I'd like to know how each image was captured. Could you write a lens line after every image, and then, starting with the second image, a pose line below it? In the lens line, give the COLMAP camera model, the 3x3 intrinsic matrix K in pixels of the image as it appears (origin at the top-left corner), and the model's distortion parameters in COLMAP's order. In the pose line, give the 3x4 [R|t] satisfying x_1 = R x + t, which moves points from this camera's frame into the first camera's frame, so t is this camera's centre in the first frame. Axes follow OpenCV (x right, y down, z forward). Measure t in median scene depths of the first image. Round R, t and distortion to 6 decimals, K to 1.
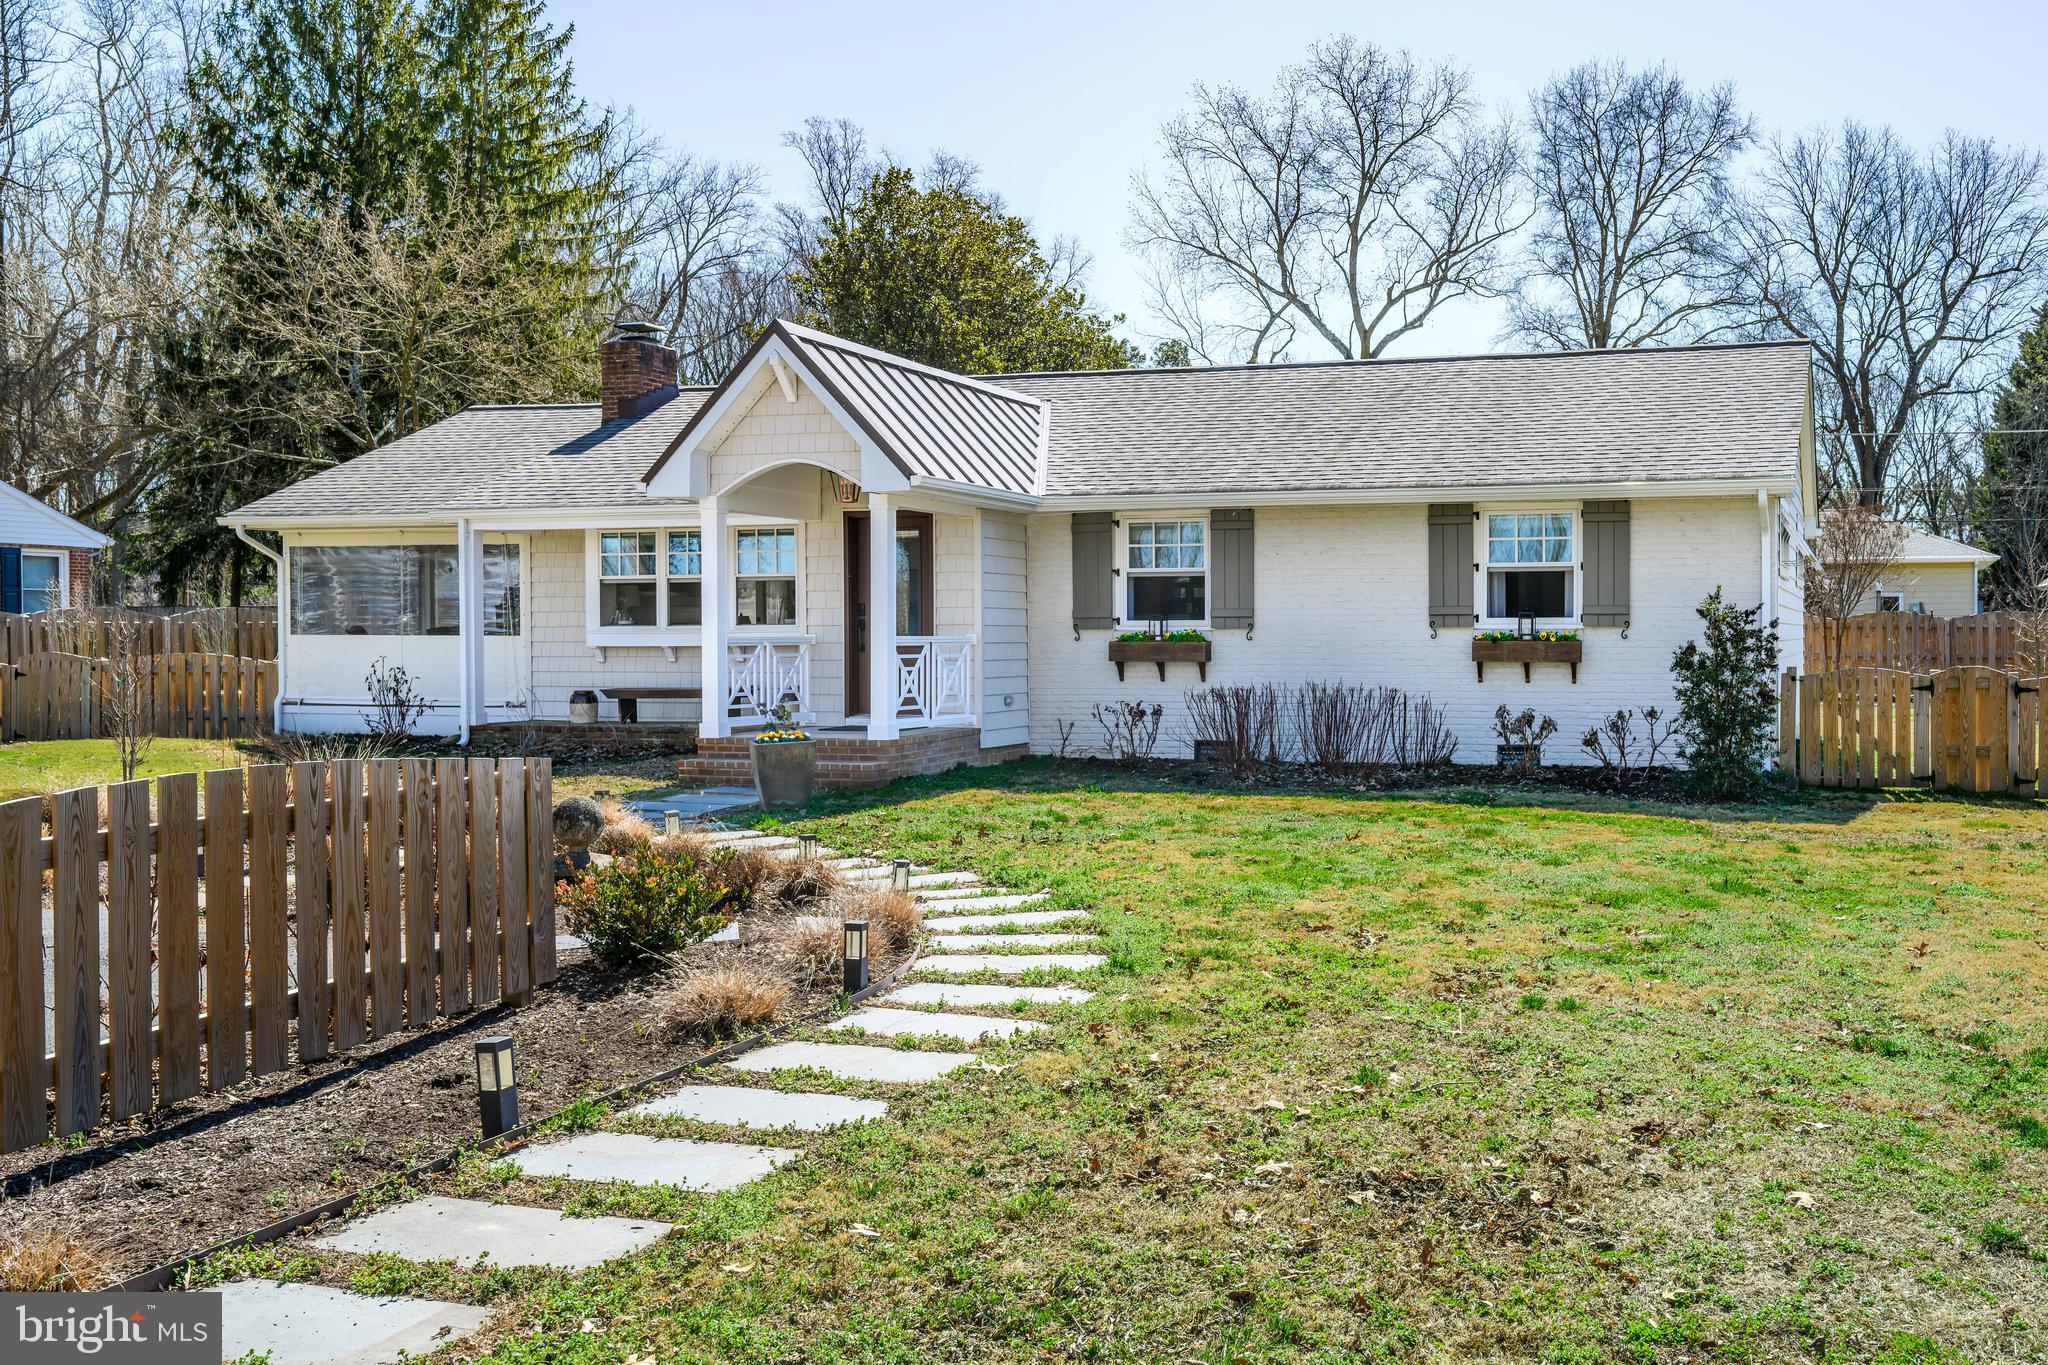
lens RADIAL K [[1714.7, 0, 1026.0], [0, 1714.7, 685.0], [0, 0, 1]] dist [0.006714, 0.008504]
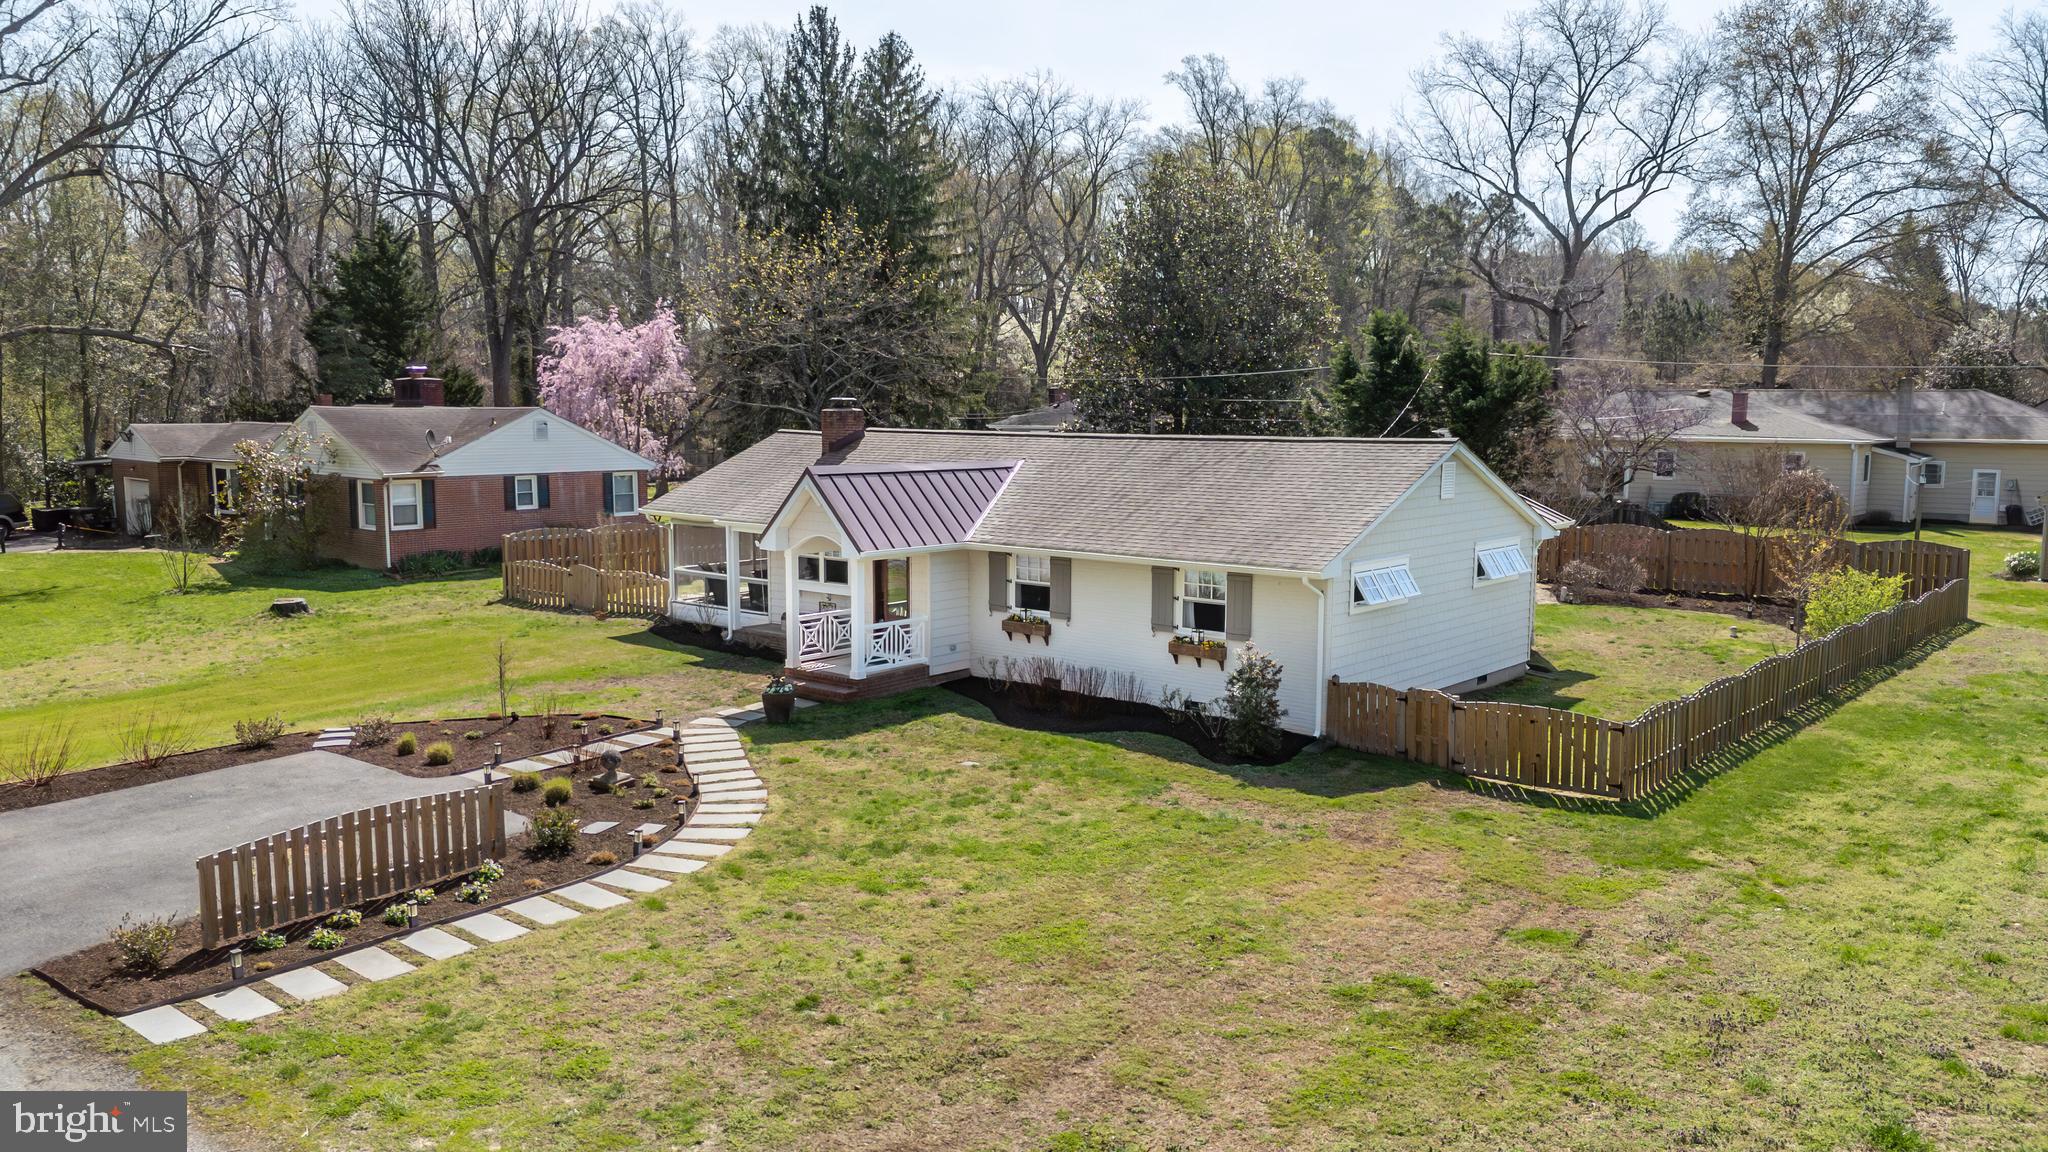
lens RADIAL K [[1487.2, 0, 1031.1], [0, 1487.2, 576.0], [0, 0, 1]] dist [0.048124, -0.002069]
pose [[0.904956, 0.063209, -0.420785, 0.700837], [0.010037, 0.985458, 0.169620, -0.321974], [0.425388, -0.157722, 0.891162, -0.390636]]
